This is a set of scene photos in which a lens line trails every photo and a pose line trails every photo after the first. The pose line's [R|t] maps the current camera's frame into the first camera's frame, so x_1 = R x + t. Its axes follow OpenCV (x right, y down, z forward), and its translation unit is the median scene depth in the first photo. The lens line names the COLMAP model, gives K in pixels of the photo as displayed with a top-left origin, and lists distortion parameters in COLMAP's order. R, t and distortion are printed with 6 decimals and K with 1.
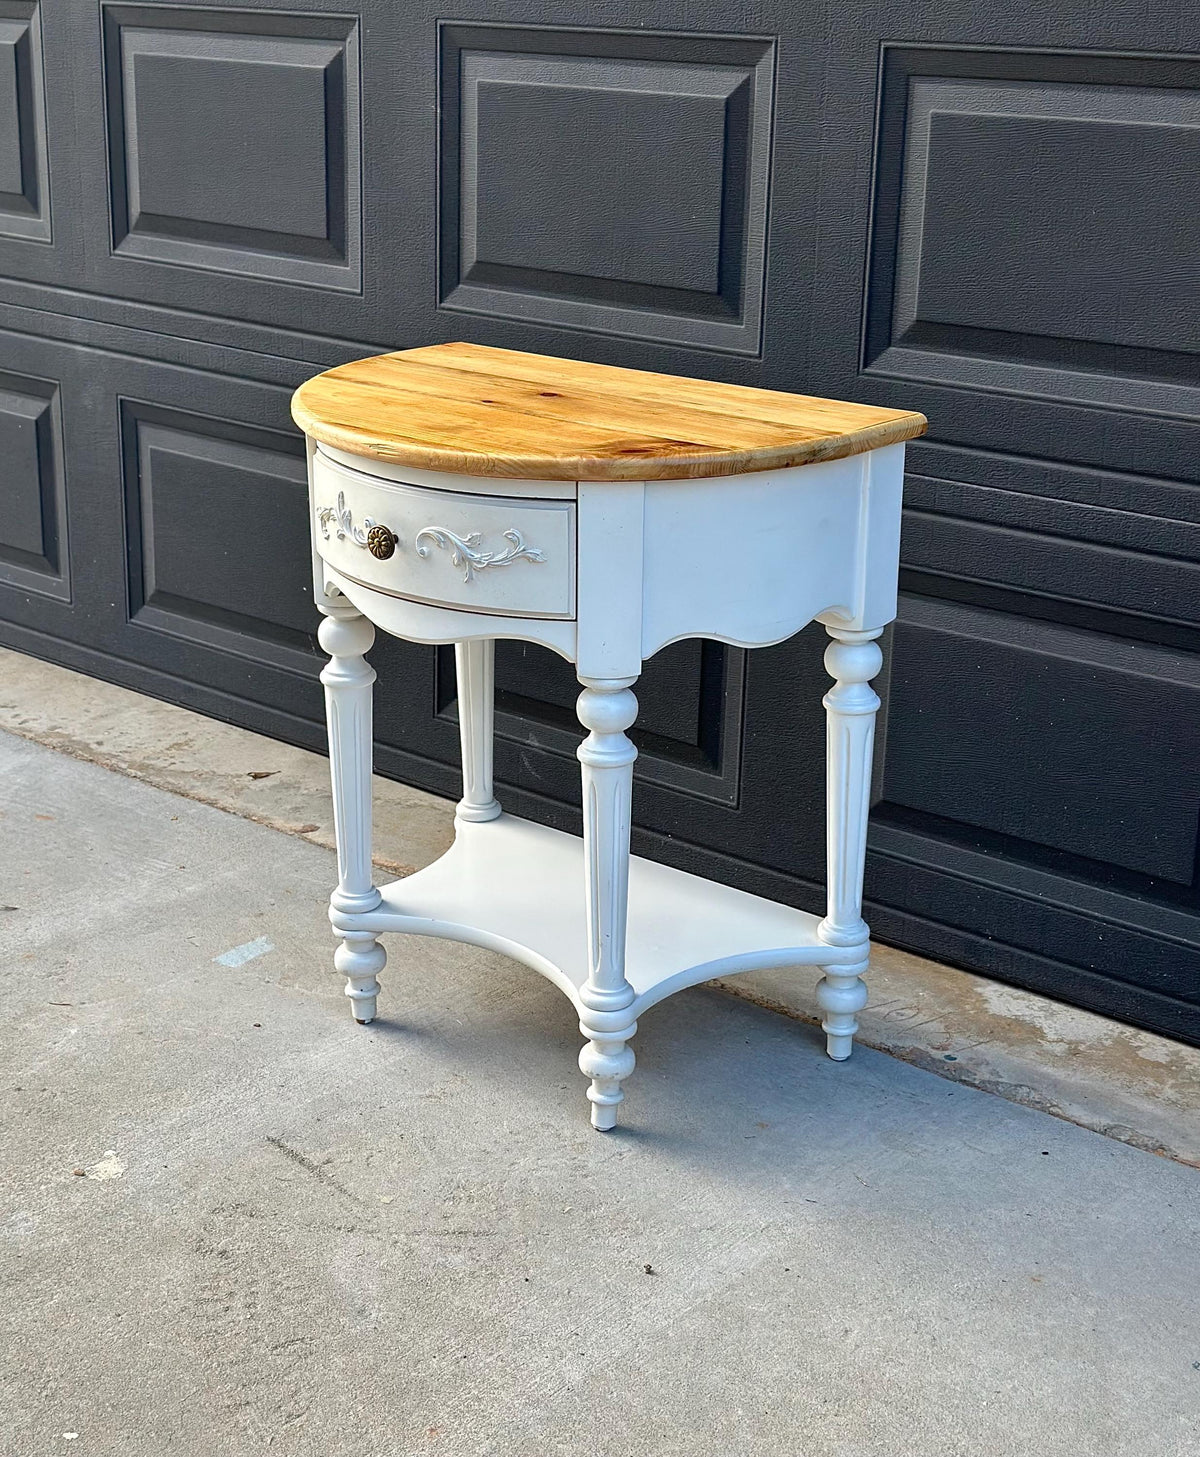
lens RADIAL K [[2311.9, 0, 594.6], [0, 2311.9, 702.5], [0, 0, 1]] dist [0.164507, -0.145743]
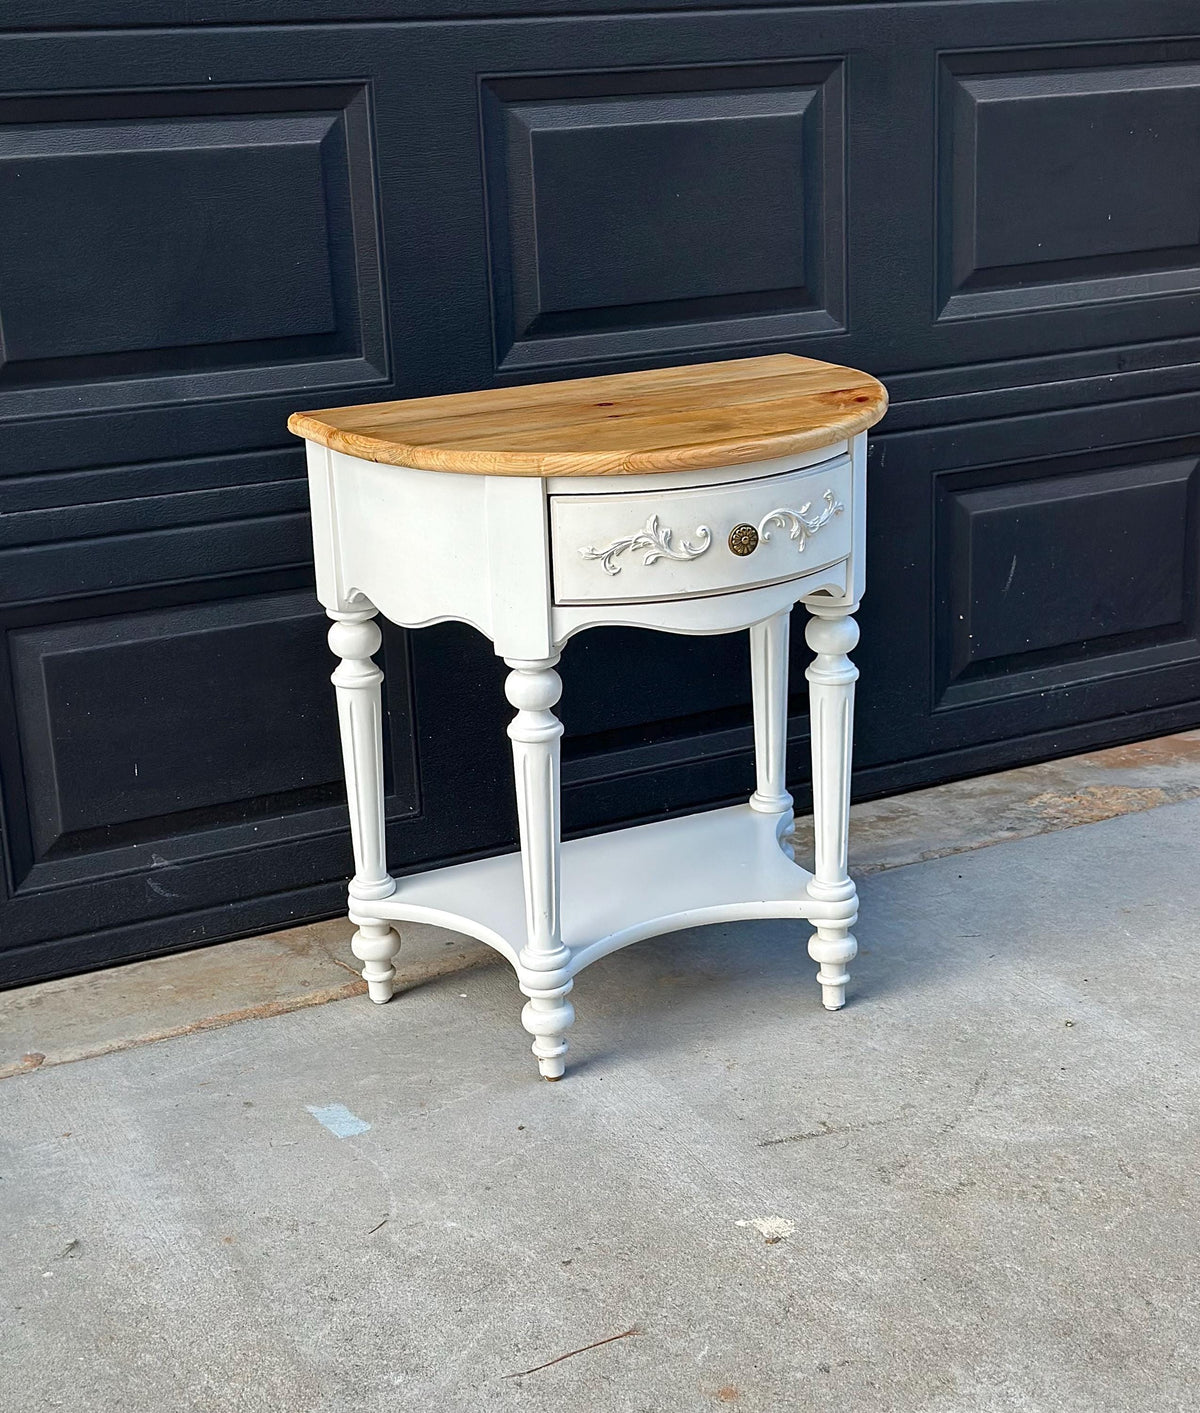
lens RADIAL K [[2292.1, 0, 600.0], [0, 2292.1, 706.5], [0, 0, 1]] dist [0.151540, 0.027116]
pose [[0.371158, -0.295504, 0.880295, -0.919883], [0.326990, 0.928881, 0.173945, -0.175206], [-0.869091, 0.223286, 0.441388, 0.528394]]
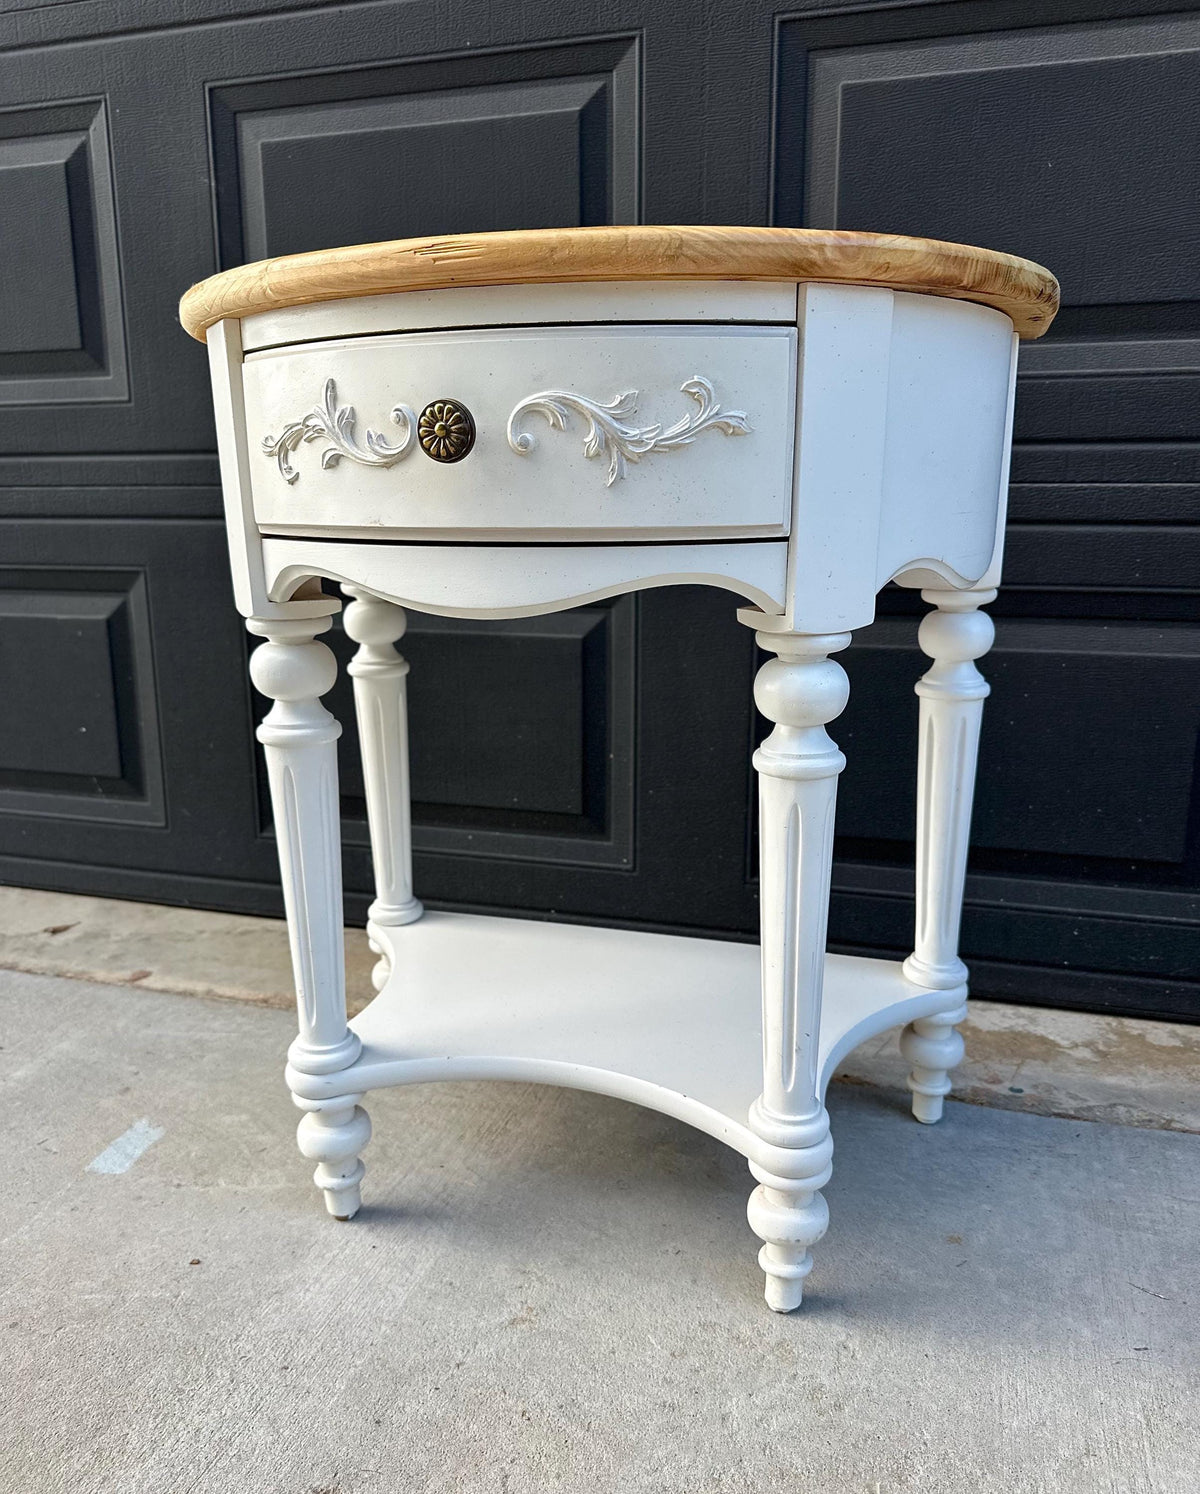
lens RADIAL K [[1154.5, 0, 607.1], [0, 1154.5, 772.2], [0, 0, 1]] dist [0.001976, -0.011068]
pose [[0.913621, -0.113014, 0.390543, -0.152750], [0.142266, 0.988726, -0.046696, 0.028557], [-0.380863, 0.098223, 0.919399, 0.632633]]
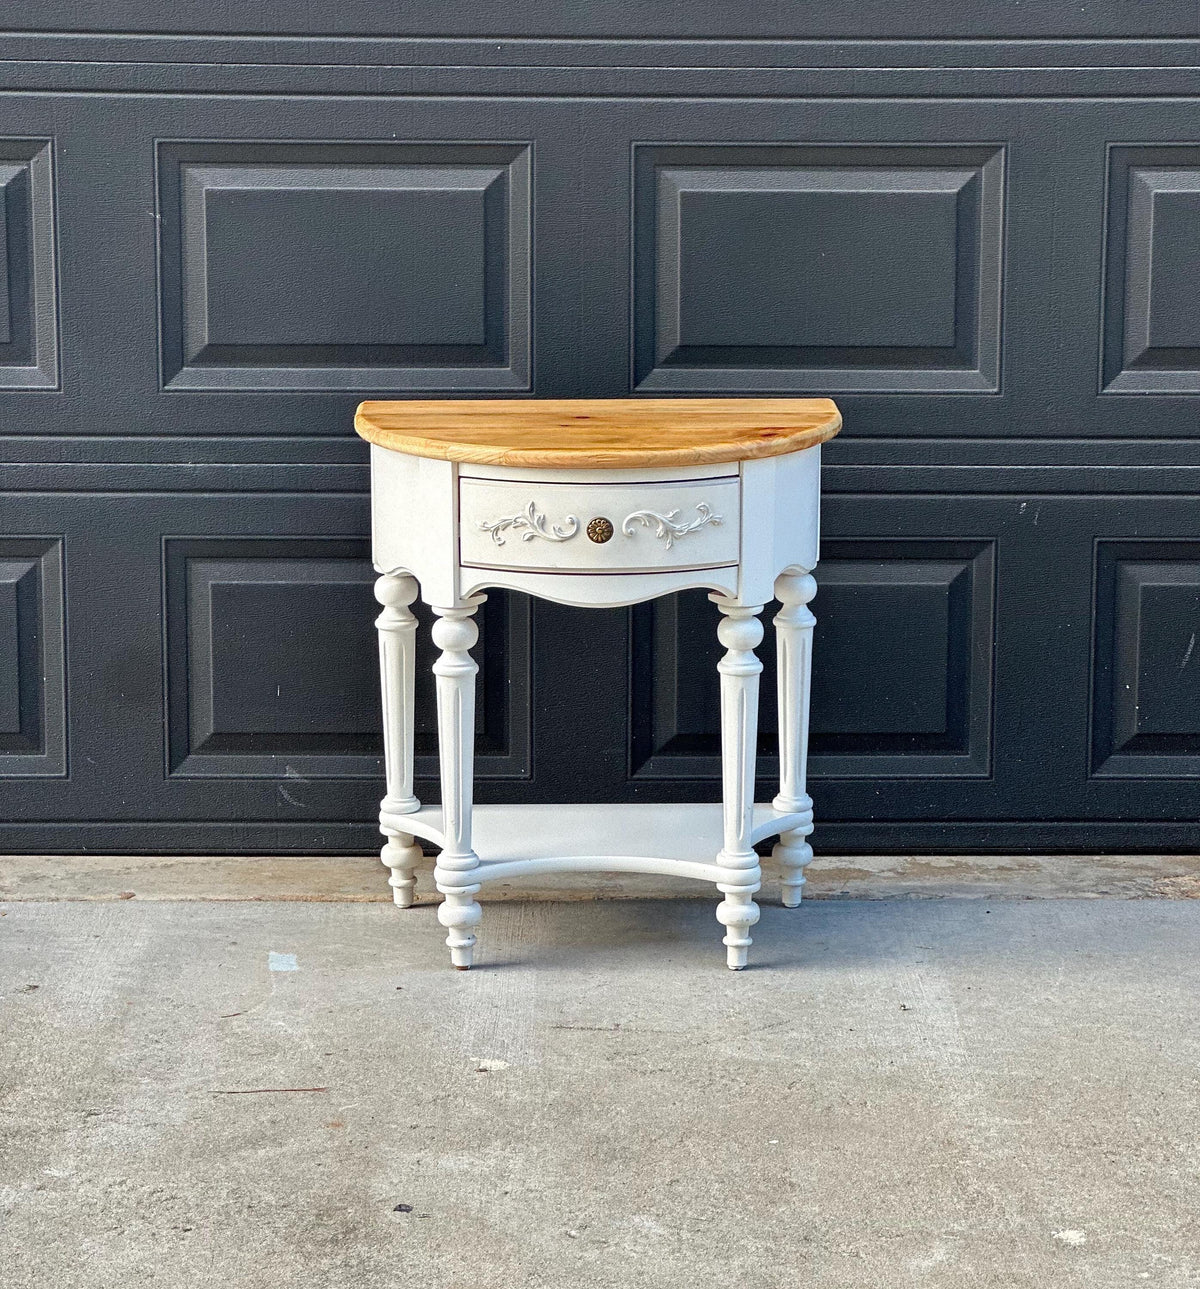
lens RADIAL K [[3586.6, 0, 602.0], [0, 3586.6, 571.4], [0, 0, 1]] dist [-0.349138, 10.970432]
pose [[0.744898, -0.131208, 0.654149, -1.225937], [0.214144, 0.975614, -0.048165, 0.044237], [-0.631877, 0.175961, 0.754830, -0.452291]]
